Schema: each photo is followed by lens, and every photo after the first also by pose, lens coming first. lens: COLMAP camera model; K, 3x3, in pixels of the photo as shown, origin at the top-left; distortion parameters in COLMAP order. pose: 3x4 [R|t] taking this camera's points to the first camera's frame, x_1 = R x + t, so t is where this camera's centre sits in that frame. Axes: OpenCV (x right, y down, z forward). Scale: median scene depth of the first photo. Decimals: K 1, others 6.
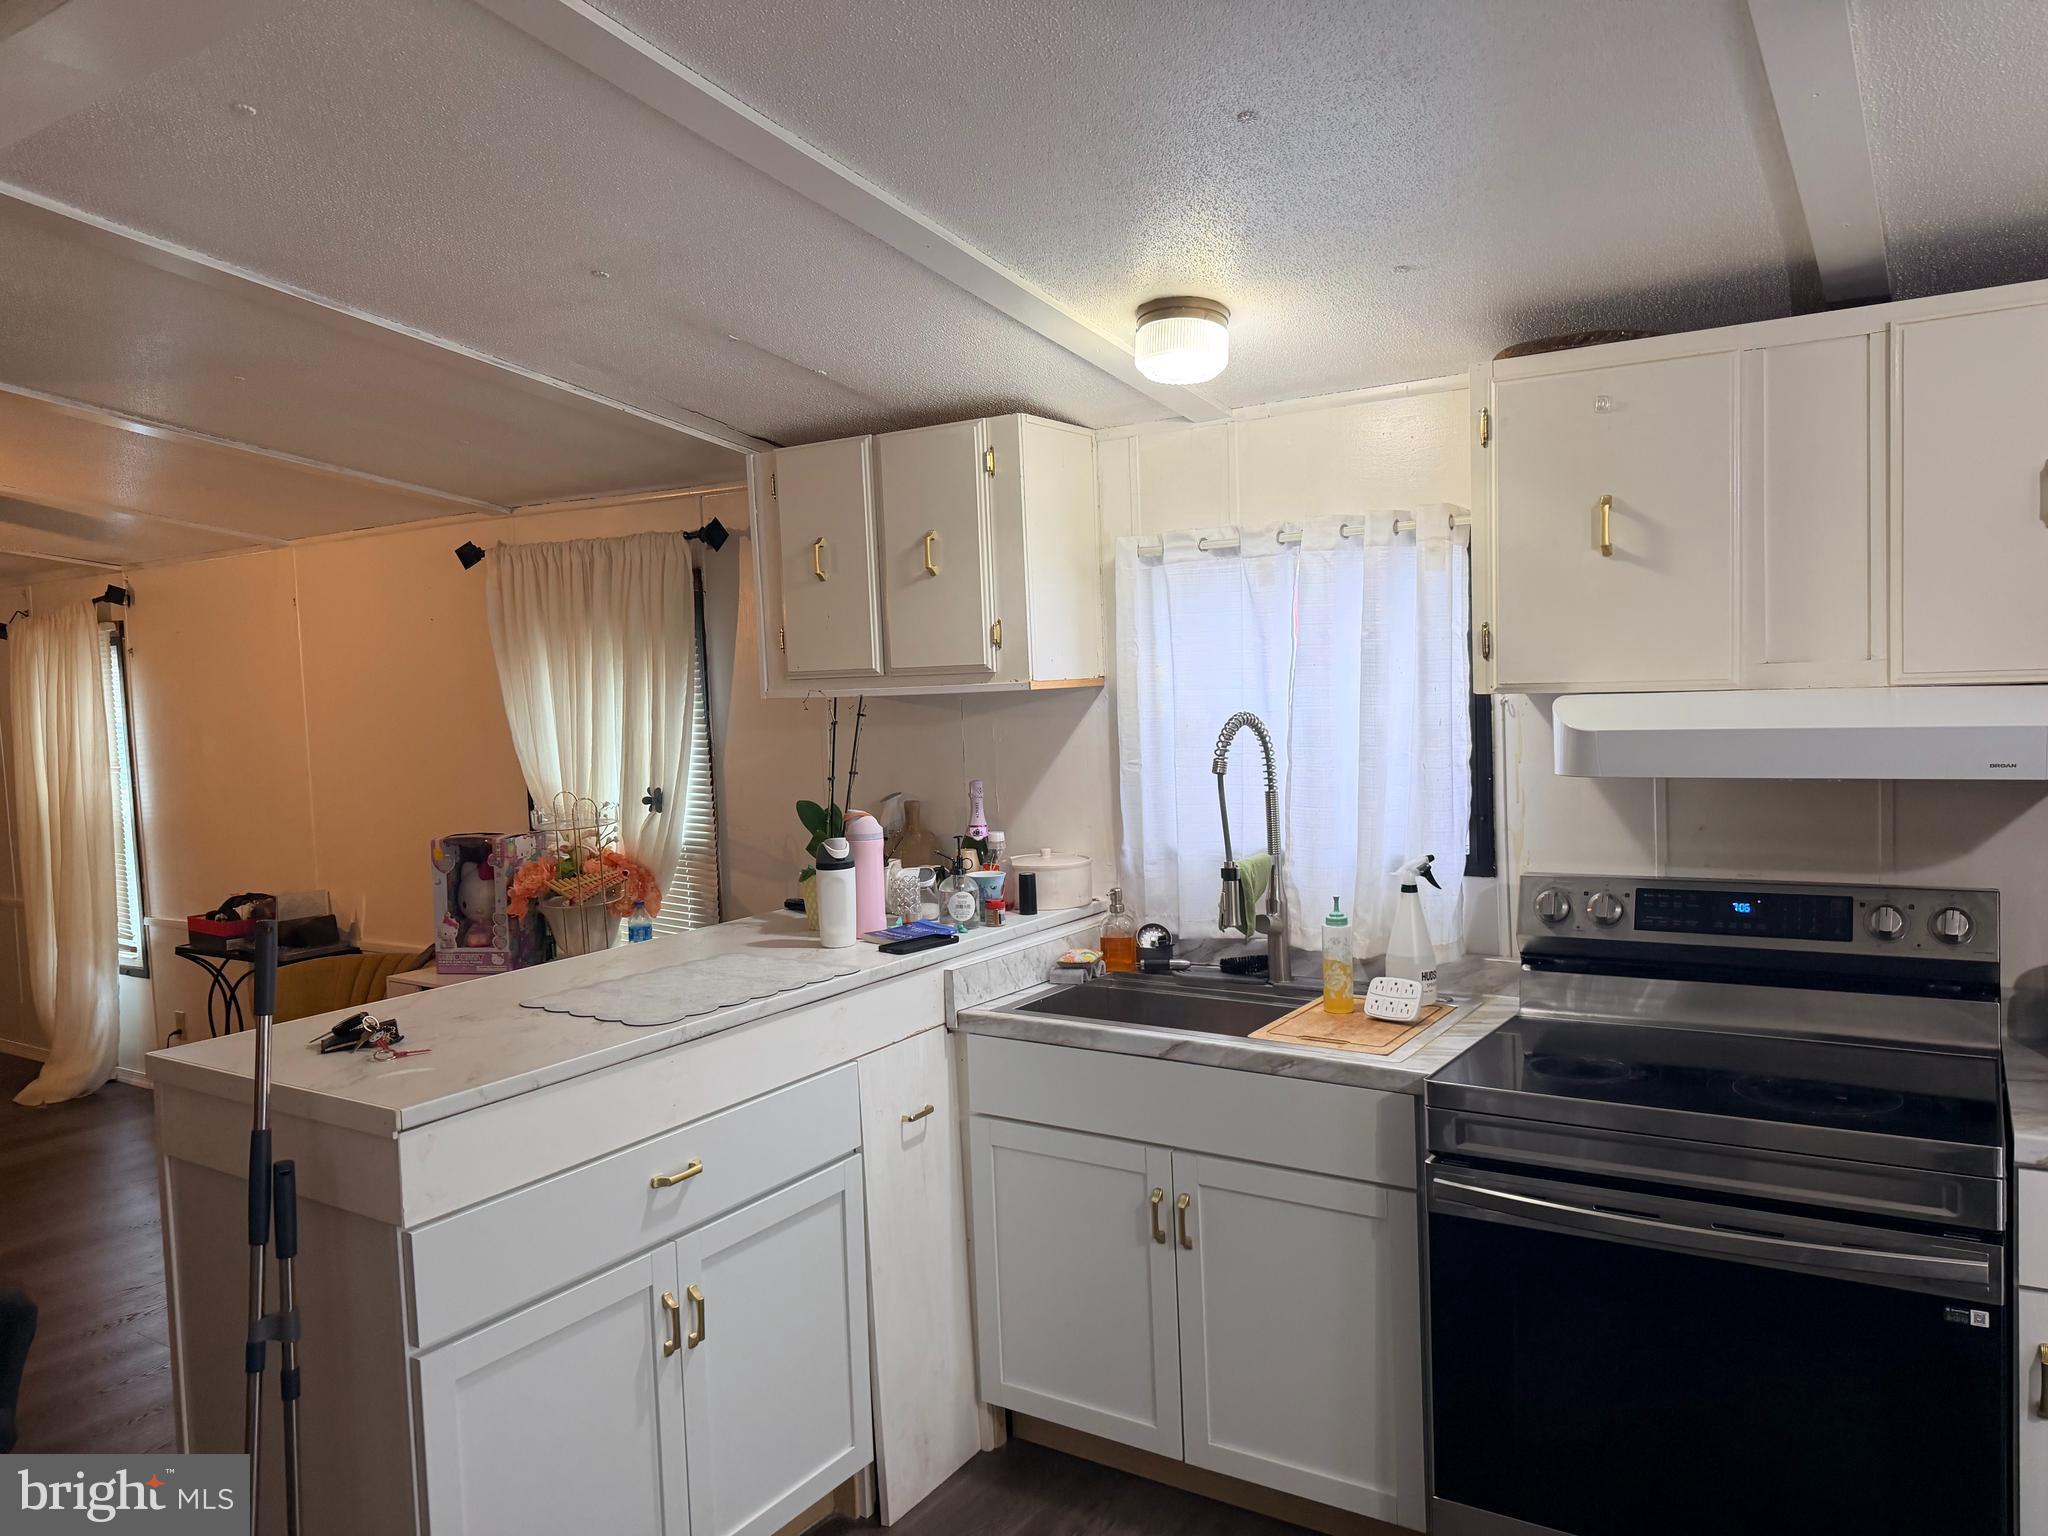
lens RADIAL K [[1441.7, 0, 1026.0], [0, 1441.7, 747.5], [0, 0, 1]] dist [0.161189, -0.181660]
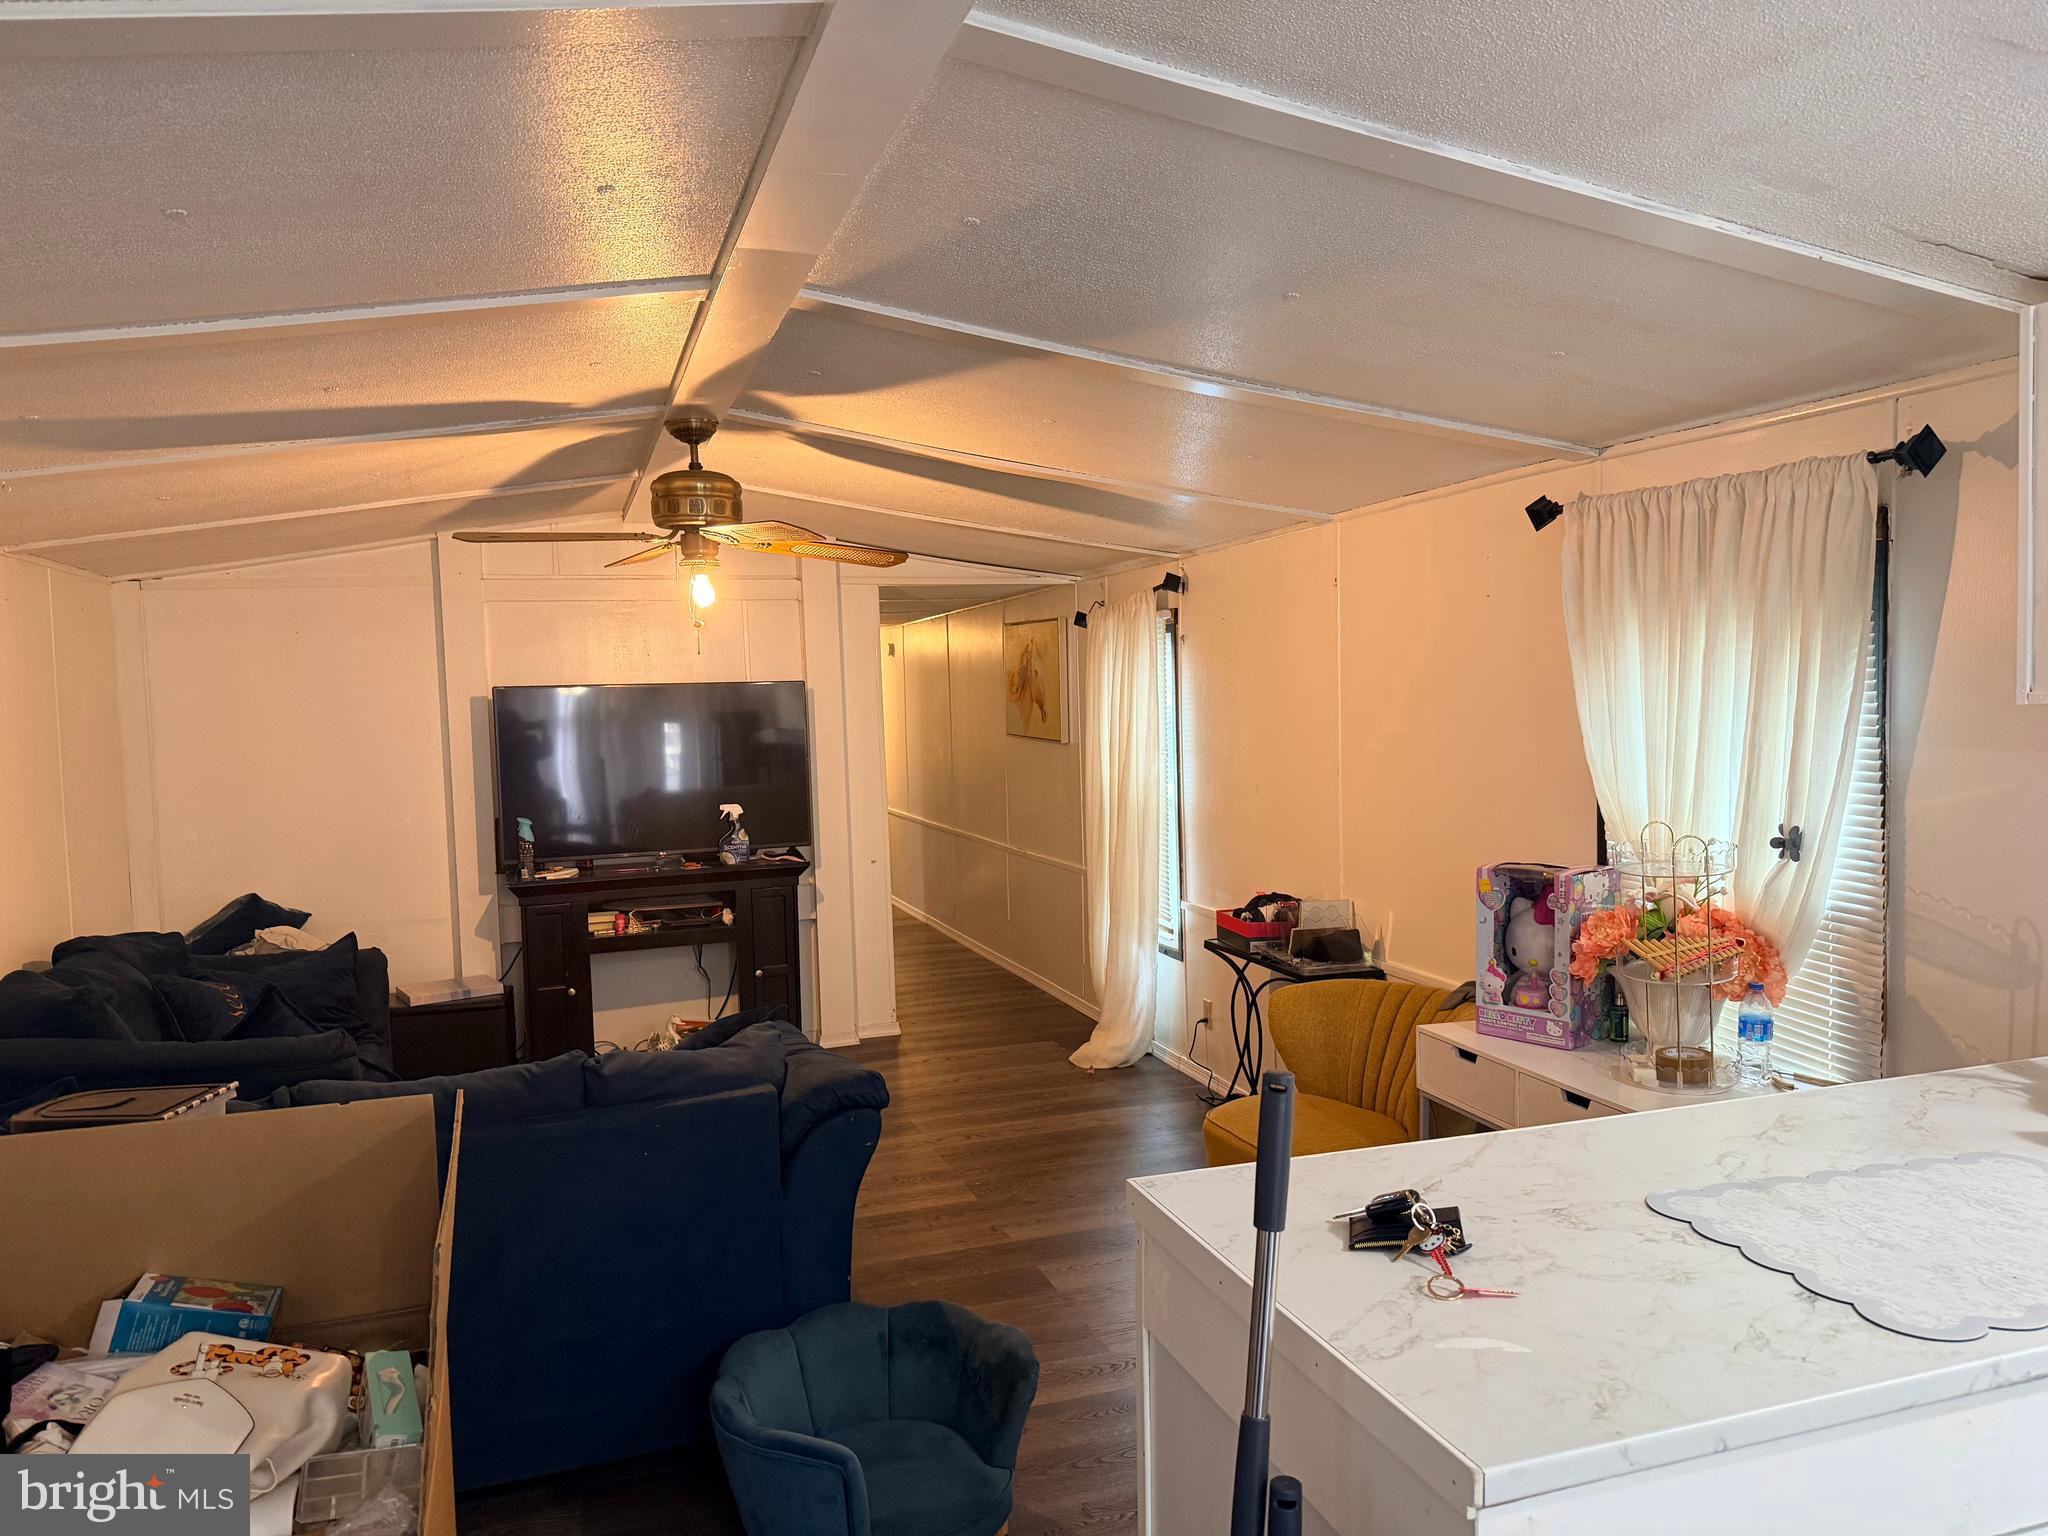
lens RADIAL K [[1453.6, 0, 996.7], [0, 1453.6, 756.5], [0, 0, 1]] dist [0.189254, -0.274295]
pose [[0.781692, 0.054033, -0.621319, -0.105520], [-0.049867, 0.998465, 0.024093, -0.003608], [0.621668, 0.012150, 0.783187, 0.194650]]
